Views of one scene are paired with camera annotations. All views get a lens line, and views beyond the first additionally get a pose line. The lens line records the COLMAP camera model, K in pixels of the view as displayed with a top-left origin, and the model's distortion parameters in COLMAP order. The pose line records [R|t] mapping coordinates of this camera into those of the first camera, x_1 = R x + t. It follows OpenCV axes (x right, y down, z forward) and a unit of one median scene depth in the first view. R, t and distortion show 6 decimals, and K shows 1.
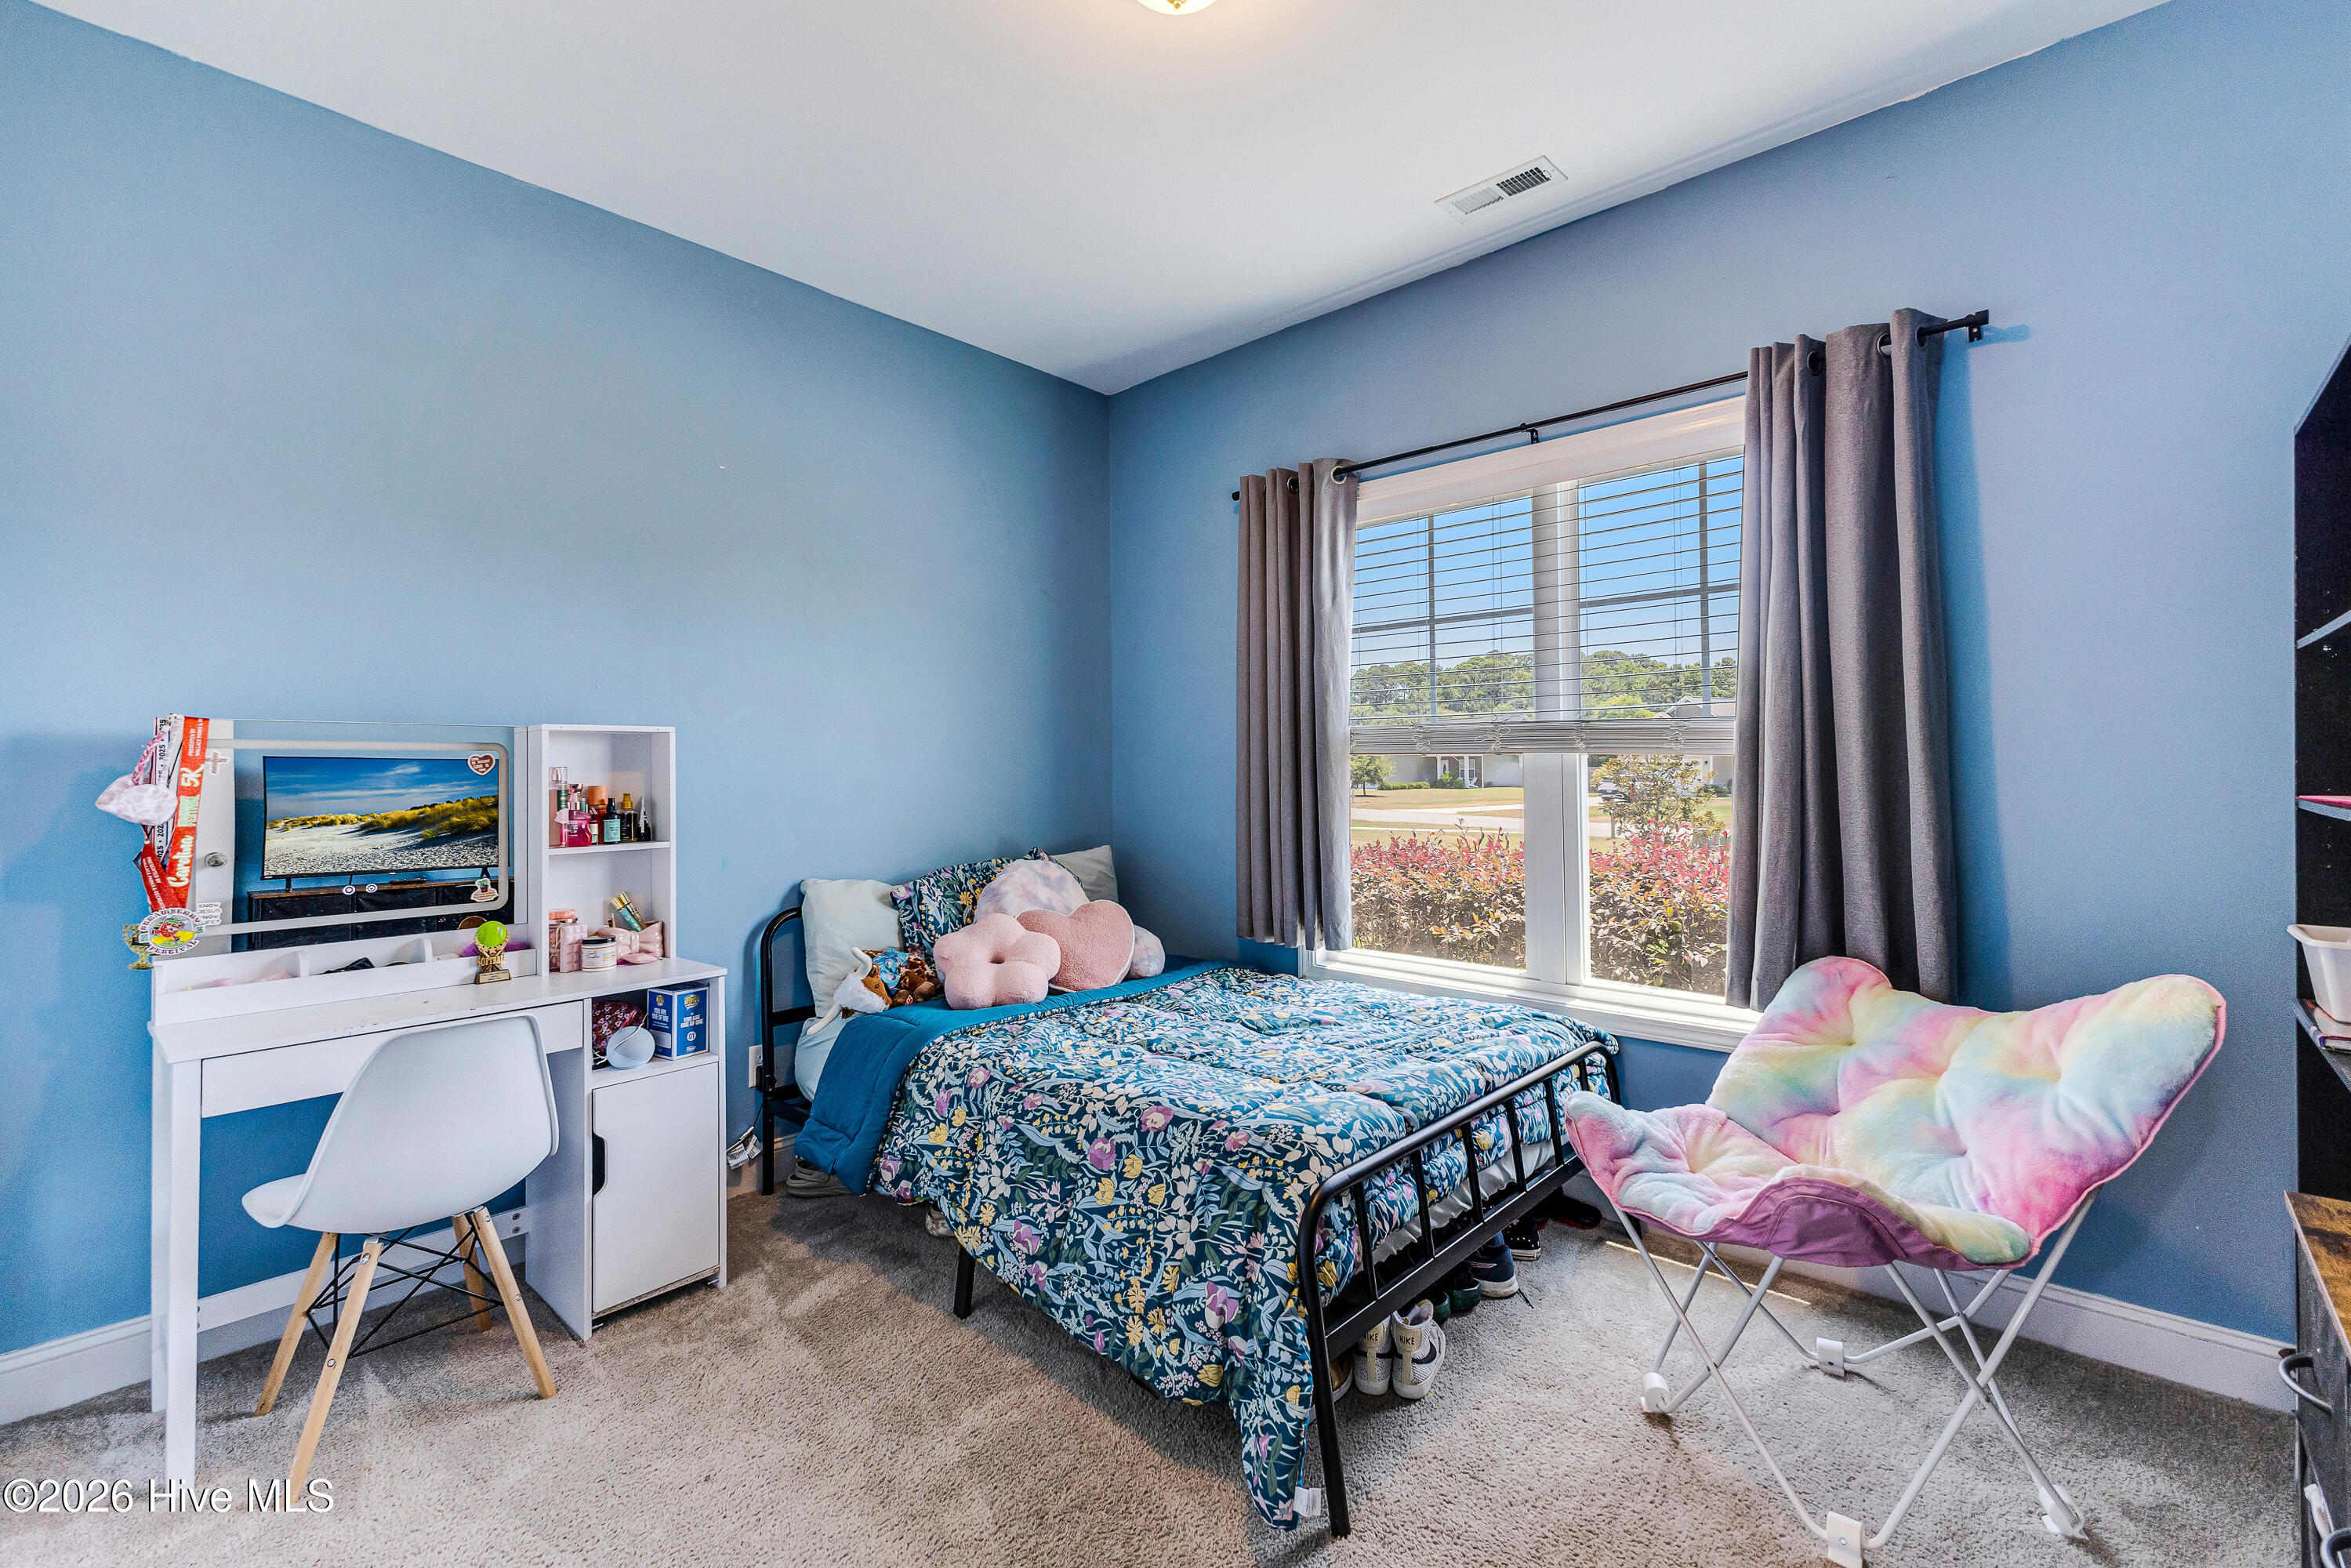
lens RADIAL K [[1027.7, 0, 1185.6], [0, 1027.7, 764.2], [0, 0, 1]] dist [0.001513, 0.000155]
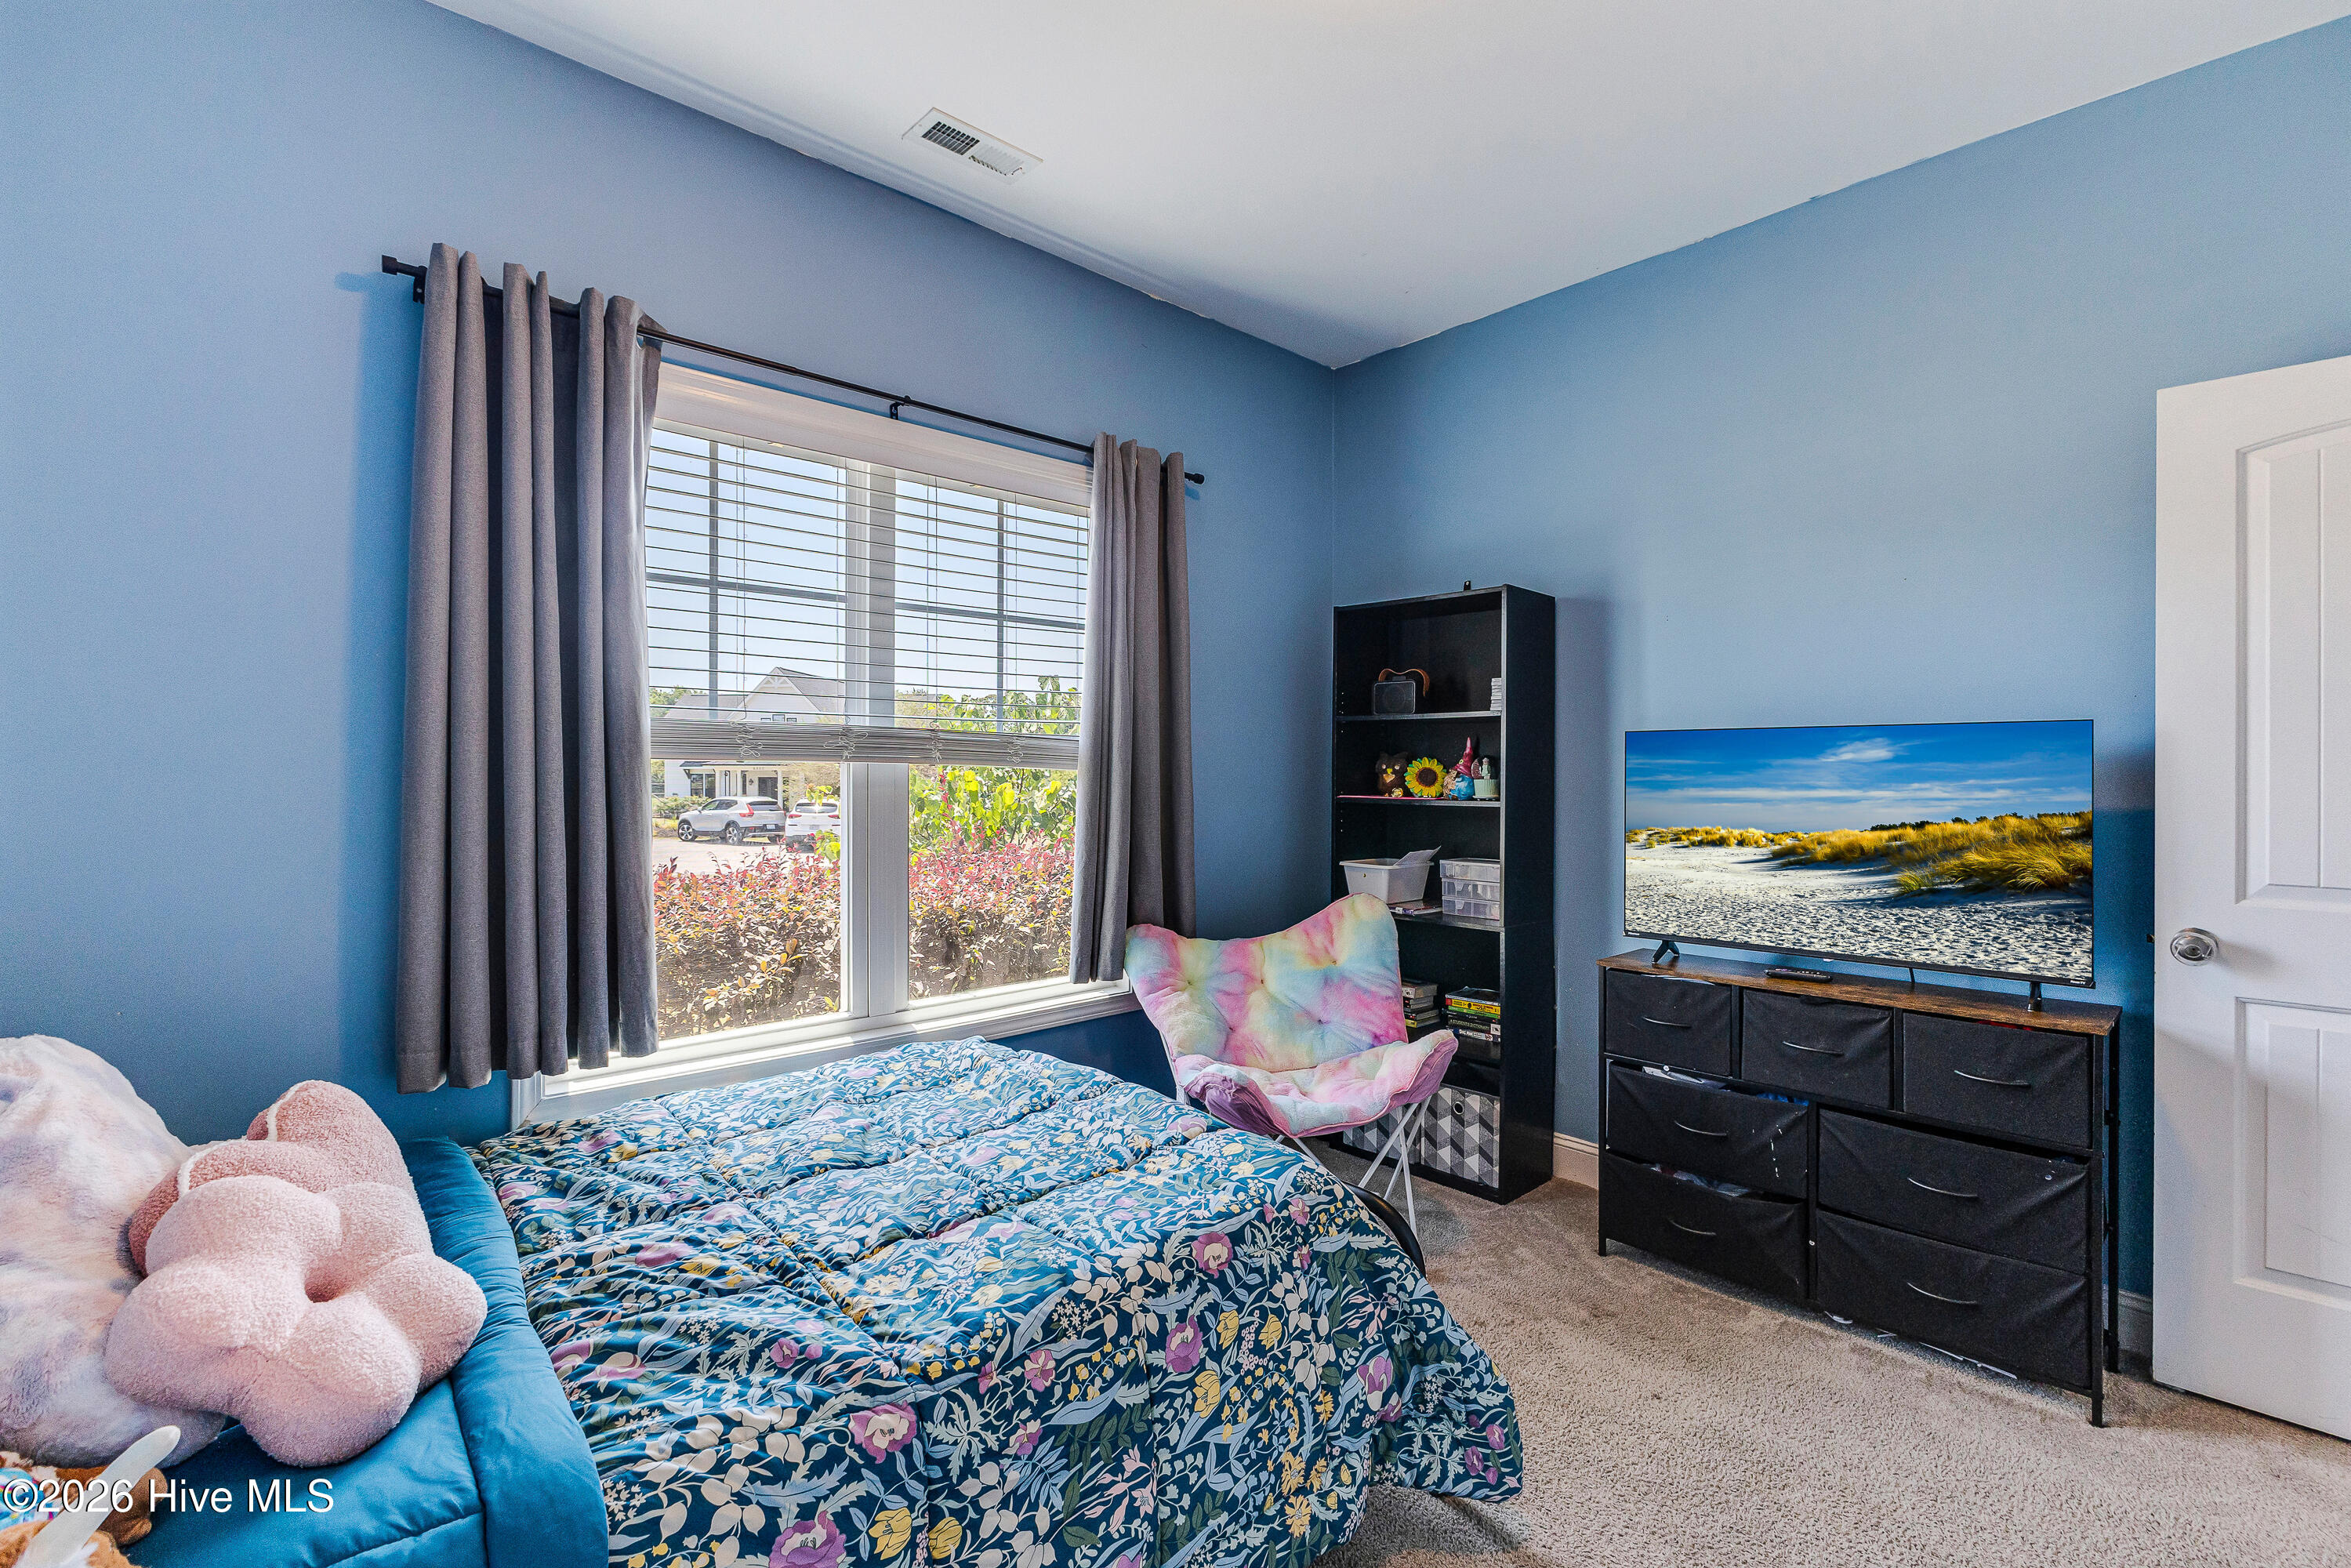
lens RADIAL K [[1027.7, 0, 1185.4], [0, 1027.7, 783.2], [0, 0, 1]] dist [0.001513, 0.000155]
pose [[0.105837, -0.003371, 0.994378, -0.739593], [-0.003720, 0.999986, 0.003786, 0.003074], [-0.994377, -0.004100, 0.105823, 0.908826]]
